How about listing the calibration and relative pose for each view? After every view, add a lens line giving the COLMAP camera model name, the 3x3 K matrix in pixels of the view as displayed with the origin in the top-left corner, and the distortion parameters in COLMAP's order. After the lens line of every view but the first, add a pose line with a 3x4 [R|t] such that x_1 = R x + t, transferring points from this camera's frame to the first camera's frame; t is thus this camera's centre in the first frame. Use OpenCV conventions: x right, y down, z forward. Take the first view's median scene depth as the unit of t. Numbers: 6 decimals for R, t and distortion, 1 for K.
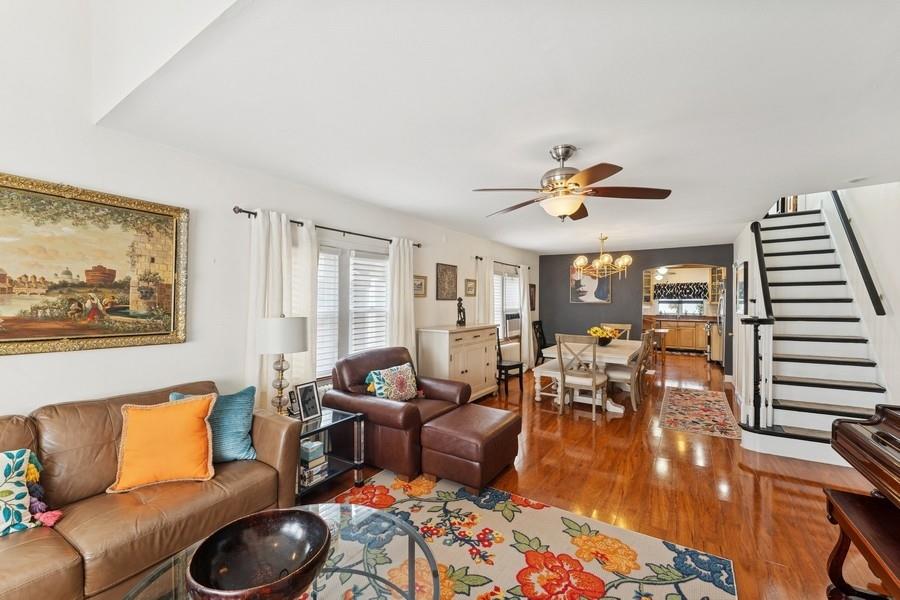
lens RADIAL K [[368.1, 0, 450.0], [0, 368.1, 300.0], [0, 0, 1]] dist [0.009736, -0.000022]
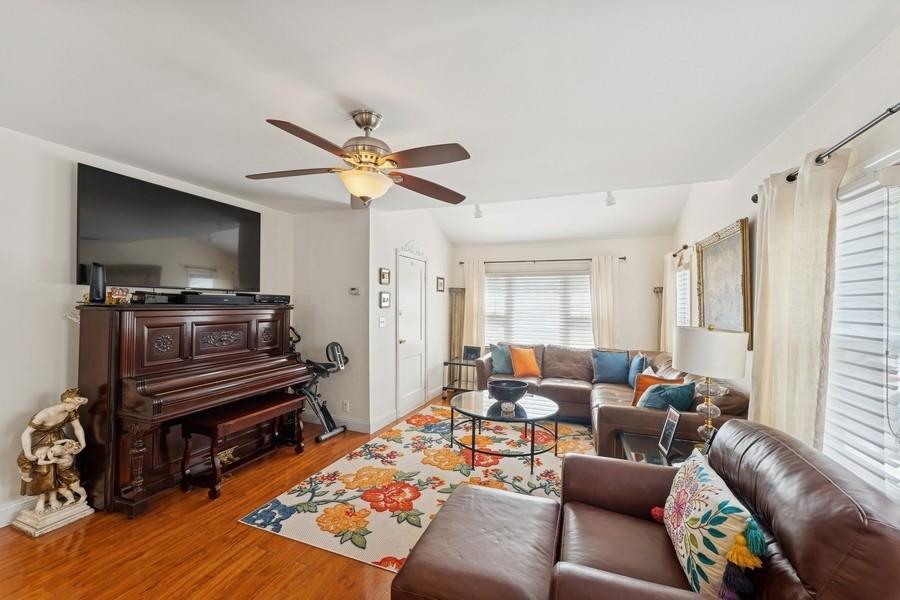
lens RADIAL K [[368.1, 0, 450.0], [0, 368.1, 300.0], [0, 0, 1]] dist [0.009736, -0.000022]
pose [[-0.977911, -0.014443, -0.208521, 0.090872], [-0.011539, 0.999819, -0.015138, 0.003030], [0.208702, -0.012398, -0.977901, 0.585407]]
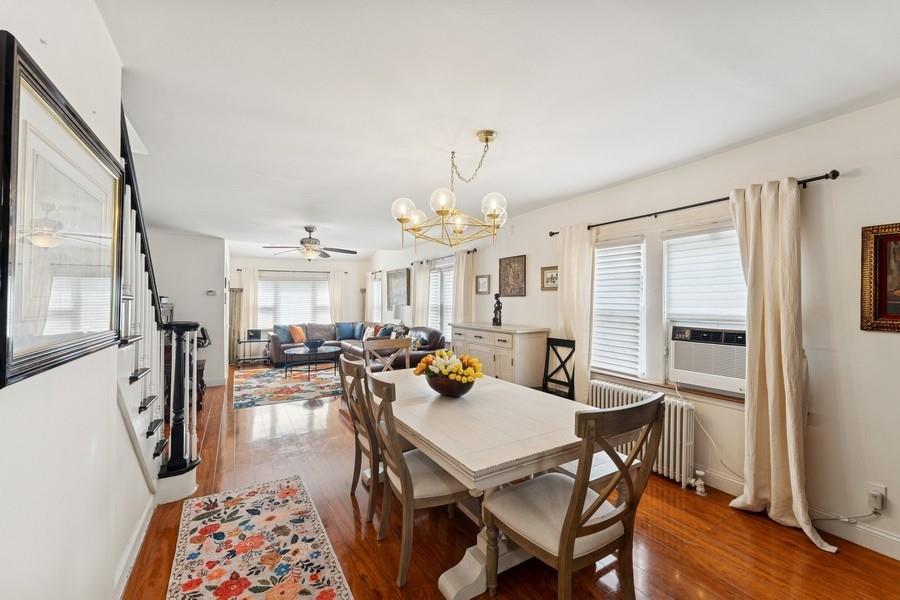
lens RADIAL K [[366.0, 0, 449.4], [0, 366.0, 291.7], [0, 0, 1]] dist [0.002884, 0.000092]
pose [[-0.451806, -0.010779, -0.892051, 0.571239], [0.011874, 0.999766, -0.018095, 0.002105], [0.892037, -0.018768, -0.451572, 0.844926]]
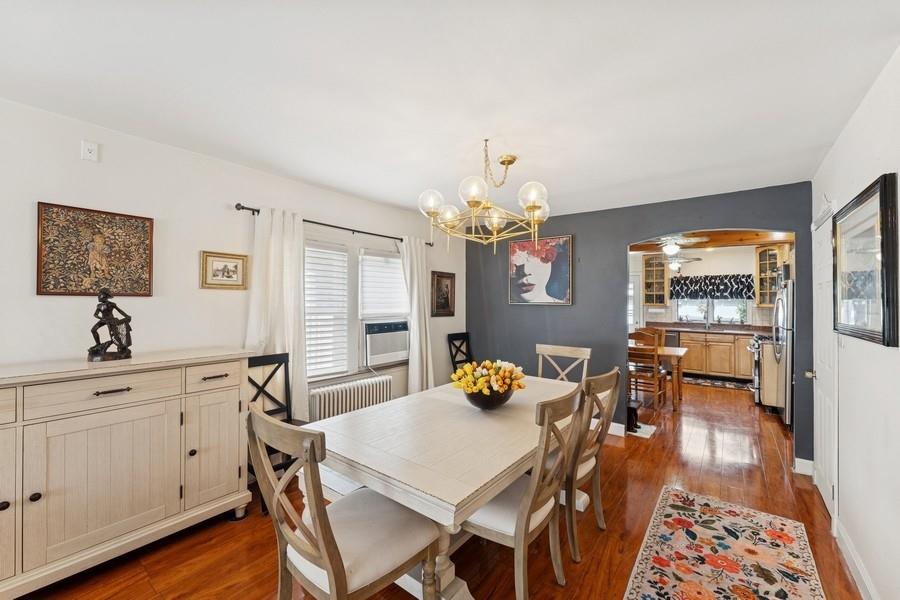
lens RADIAL K [[366.0, 0, 449.4], [0, 366.0, 291.7], [0, 0, 1]] dist [0.002884, 0.000092]
pose [[0.996736, 0.002931, -0.080672, 0.281975], [-0.004821, 0.999718, -0.023242, 0.002333], [0.080581, 0.023555, 0.996470, 0.410608]]
